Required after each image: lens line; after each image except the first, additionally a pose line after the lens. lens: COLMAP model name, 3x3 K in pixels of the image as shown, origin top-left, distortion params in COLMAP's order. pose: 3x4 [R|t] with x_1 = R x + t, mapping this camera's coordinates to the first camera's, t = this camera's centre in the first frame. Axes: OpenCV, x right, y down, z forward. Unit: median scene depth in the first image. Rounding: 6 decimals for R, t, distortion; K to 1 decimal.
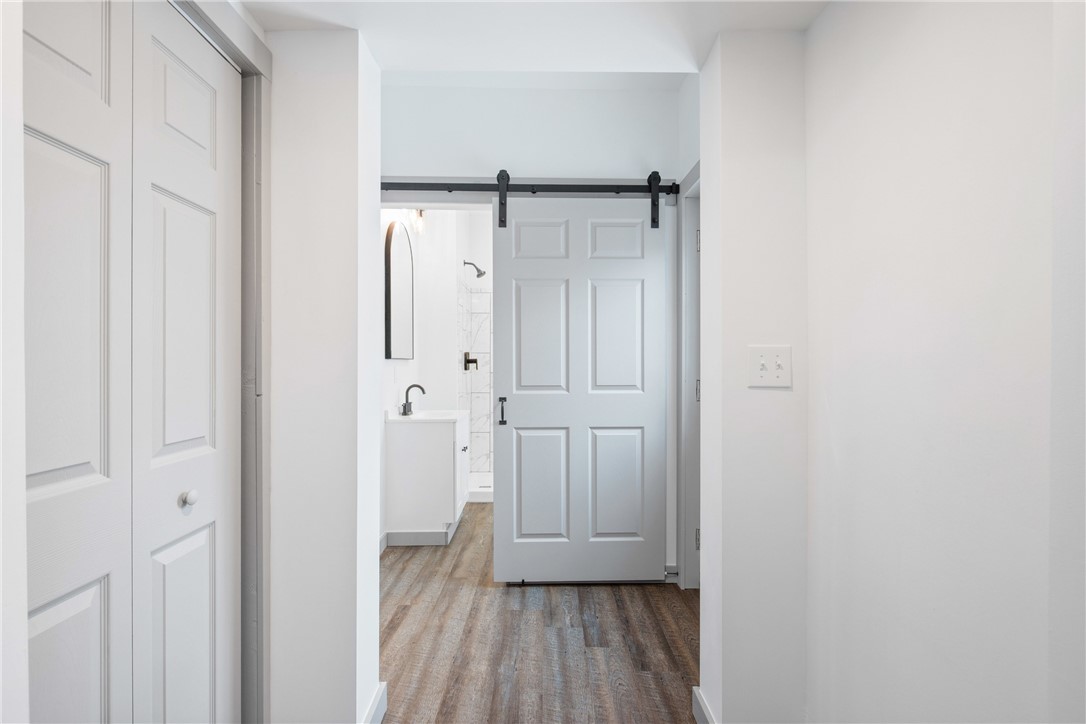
lens RADIAL K [[494.7, 0, 543.0], [0, 494.7, 362.0], [0, 0, 1]] dist [0.001577, -0.000025]
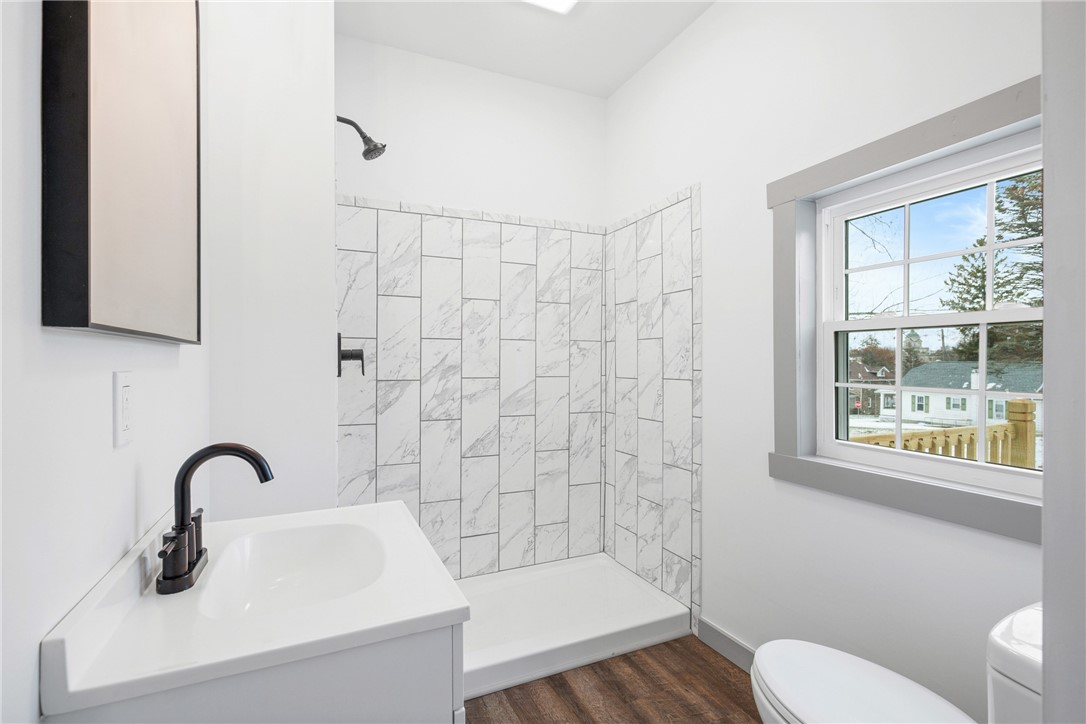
lens RADIAL K [[494.7, 0, 543.0], [0, 494.7, 362.0], [0, 0, 1]] dist [0.001577, -0.000025]
pose [[0.912437, 0.003702, 0.409200, -0.171864], [-0.004426, 0.999990, 0.000823, 0.003237], [-0.409192, -0.002562, 0.912445, 0.572103]]
